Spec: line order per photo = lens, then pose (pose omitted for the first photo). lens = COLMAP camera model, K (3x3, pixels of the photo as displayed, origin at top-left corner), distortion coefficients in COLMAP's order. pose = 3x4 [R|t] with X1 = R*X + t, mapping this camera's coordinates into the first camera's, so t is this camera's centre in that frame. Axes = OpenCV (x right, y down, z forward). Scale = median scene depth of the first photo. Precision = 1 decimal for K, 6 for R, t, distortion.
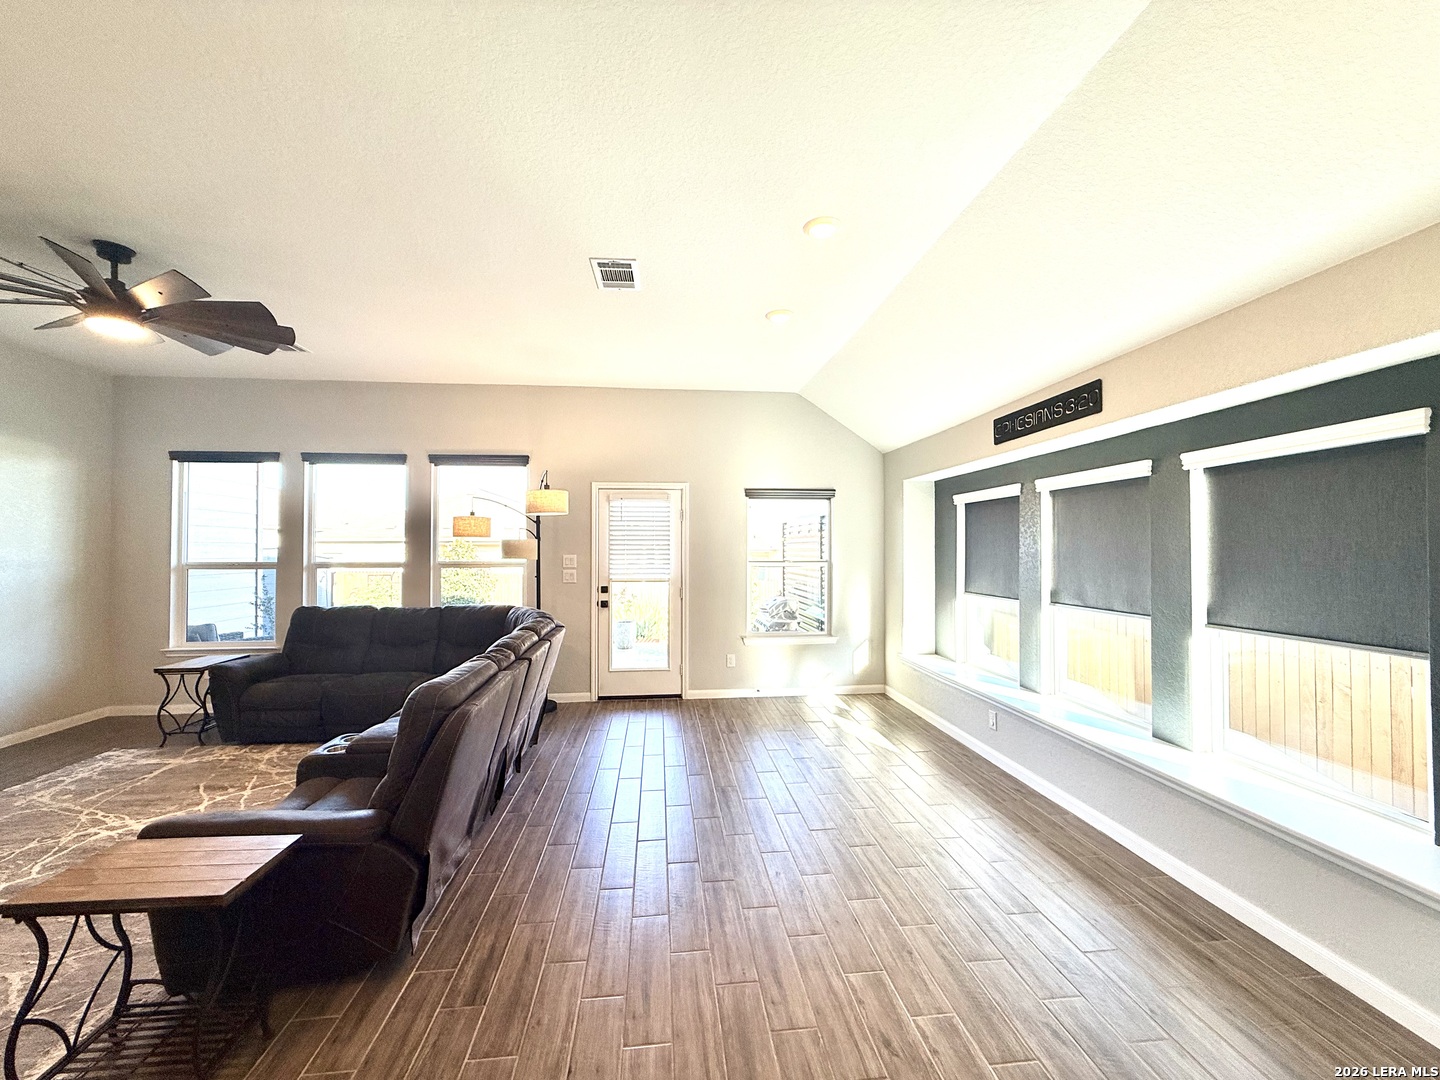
lens RADIAL K [[574.3, 0, 718.0], [0, 574.3, 541.1], [0, 0, 1]] dist [0.003768, -0.000979]
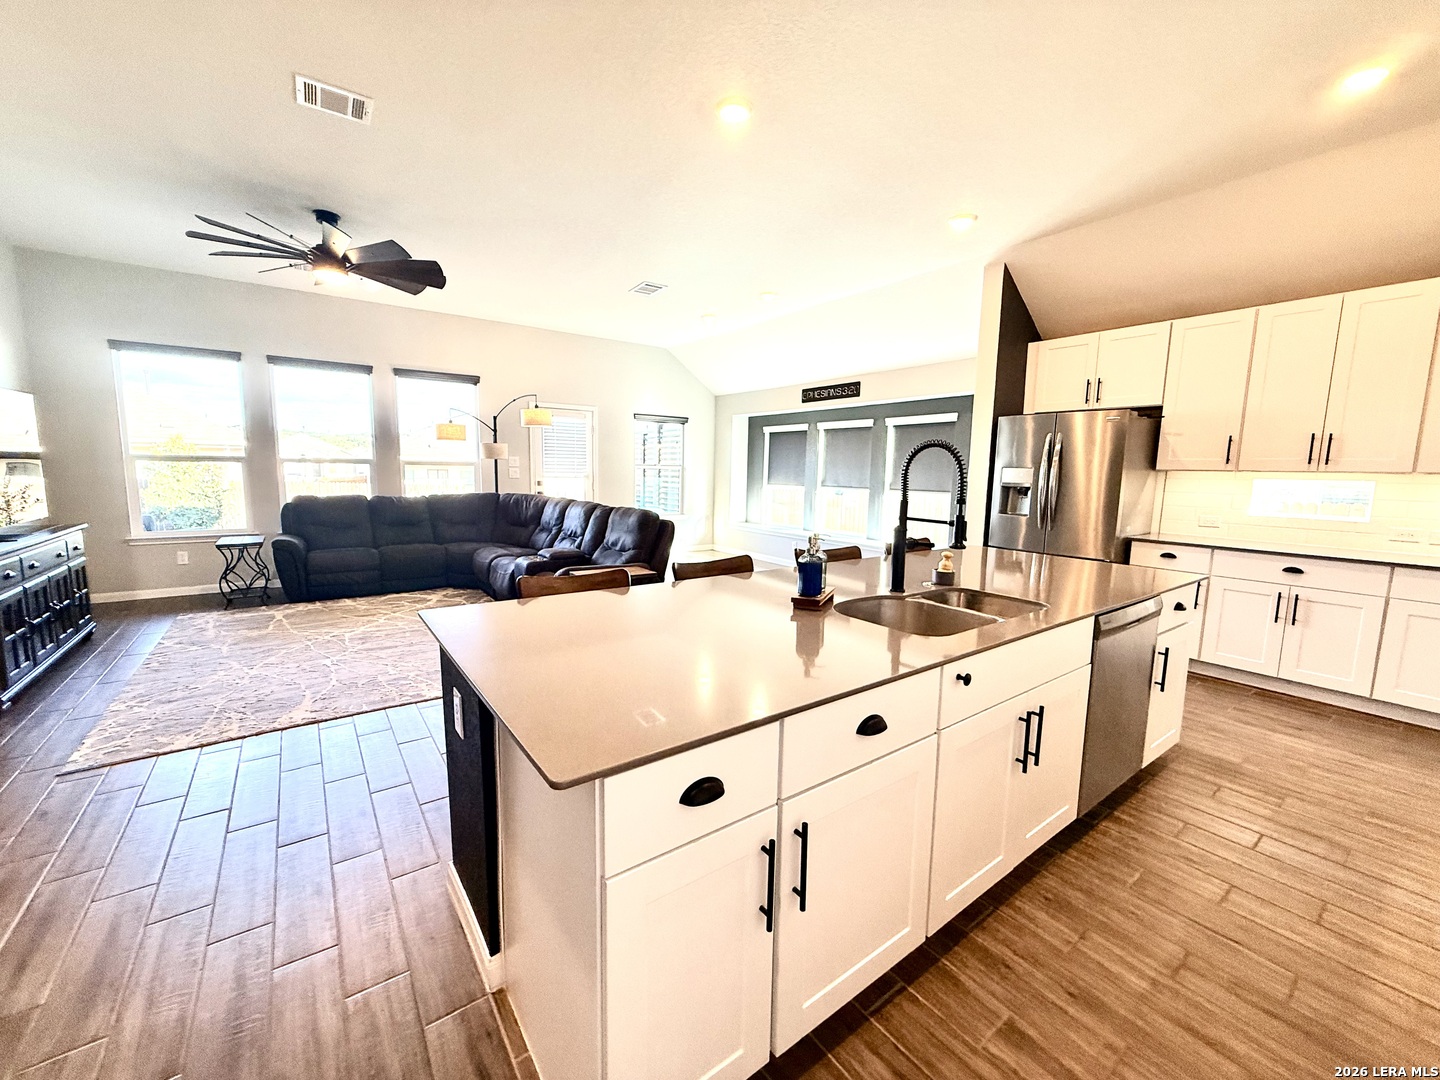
lens RADIAL K [[574.3, 0, 719.1], [0, 574.3, 538.8], [0, 0, 1]] dist [0.003768, -0.000979]
pose [[0.864571, -0.046018, 0.500400, -0.726896], [-0.025590, 0.990474, 0.135301, 0.027463], [-0.501859, -0.129782, 0.855157, -0.543745]]
